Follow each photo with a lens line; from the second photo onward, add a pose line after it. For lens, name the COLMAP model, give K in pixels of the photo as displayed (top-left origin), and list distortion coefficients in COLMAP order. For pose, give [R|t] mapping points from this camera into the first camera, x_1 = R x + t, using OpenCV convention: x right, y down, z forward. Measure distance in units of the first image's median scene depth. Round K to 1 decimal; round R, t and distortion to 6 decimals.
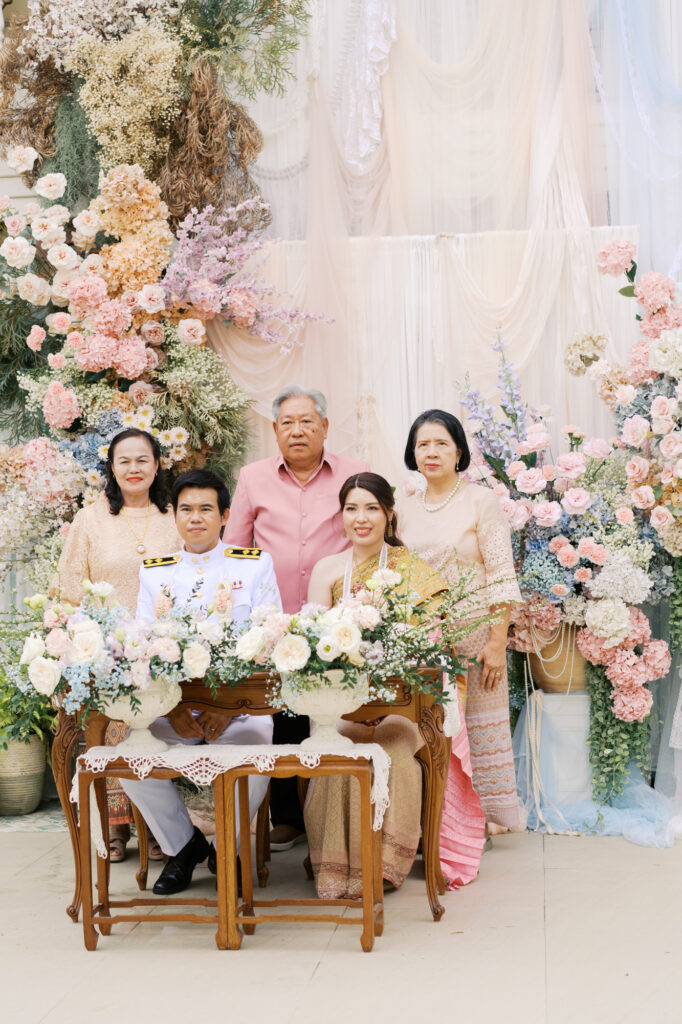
lens RADIAL K [[1605.6, 0, 335.3], [0, 1605.6, 507.4], [0, 0, 1]] dist [0.006008, 0.000000]
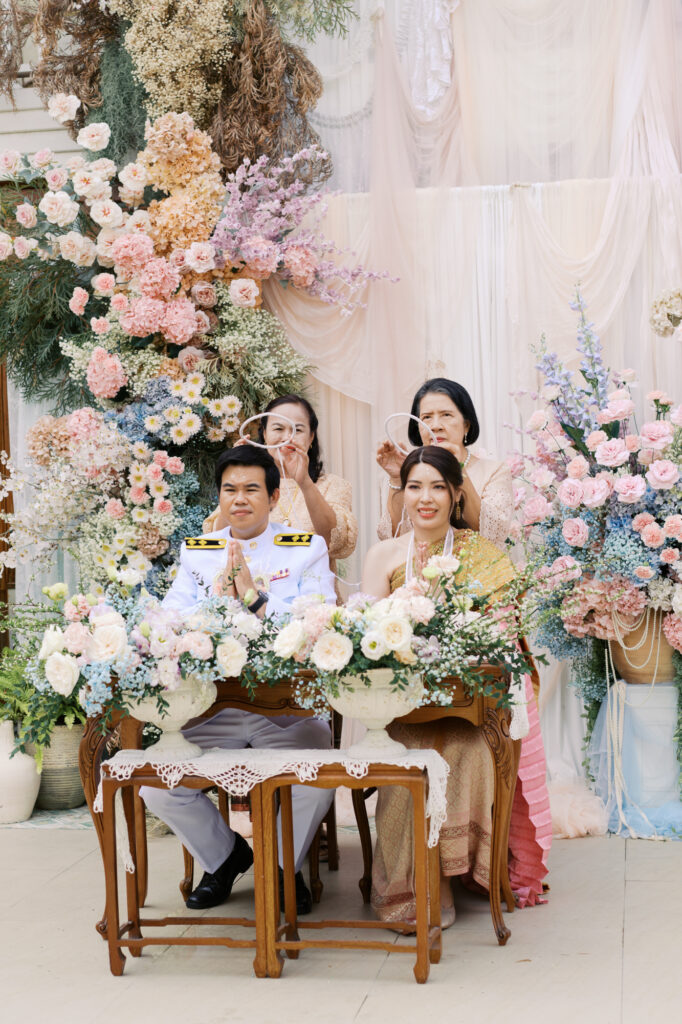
lens RADIAL K [[1605.6, 0, 338.7], [0, 1605.6, 509.7], [0, 0, 1]] dist [0.006008, 0.000000]
pose [[0.998406, -0.002317, -0.056386, 0.016819], [0.003619, 0.999729, 0.022990, -0.005200], [0.056318, -0.023158, 0.998144, 0.074868]]
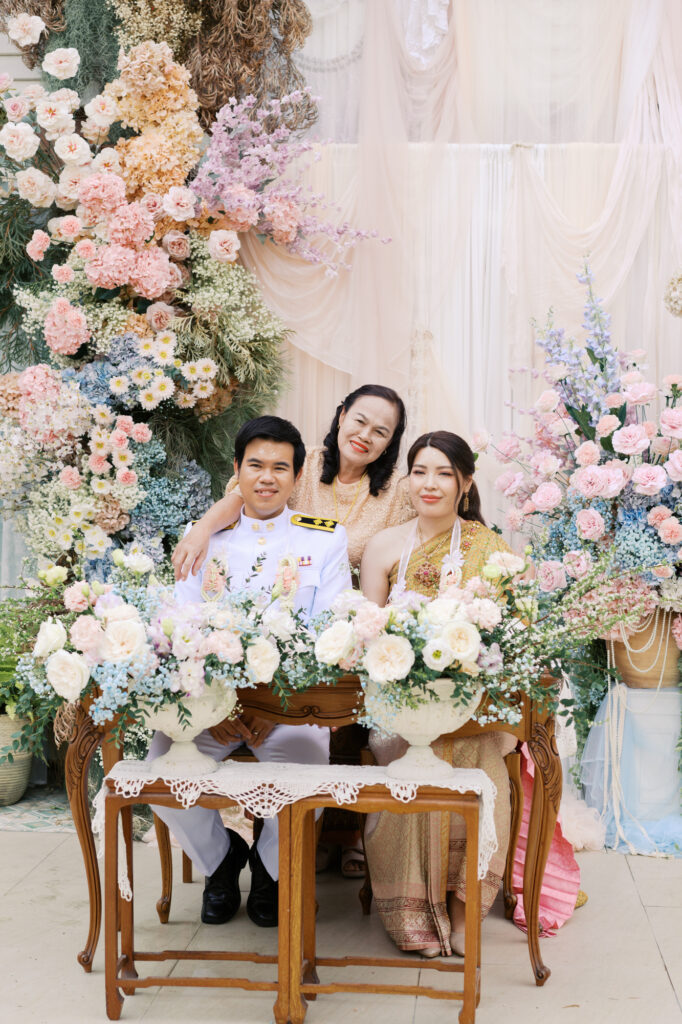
lens RADIAL K [[1605.6, 0, 347.1], [0, 1605.6, 513.6], [0, 0, 1]] dist [0.006008, 0.000000]
pose [[0.998552, 0.035769, 0.040191, -0.054210], [-0.037517, 0.998344, 0.043612, -0.008205], [-0.038565, -0.045057, 0.998240, 0.150489]]
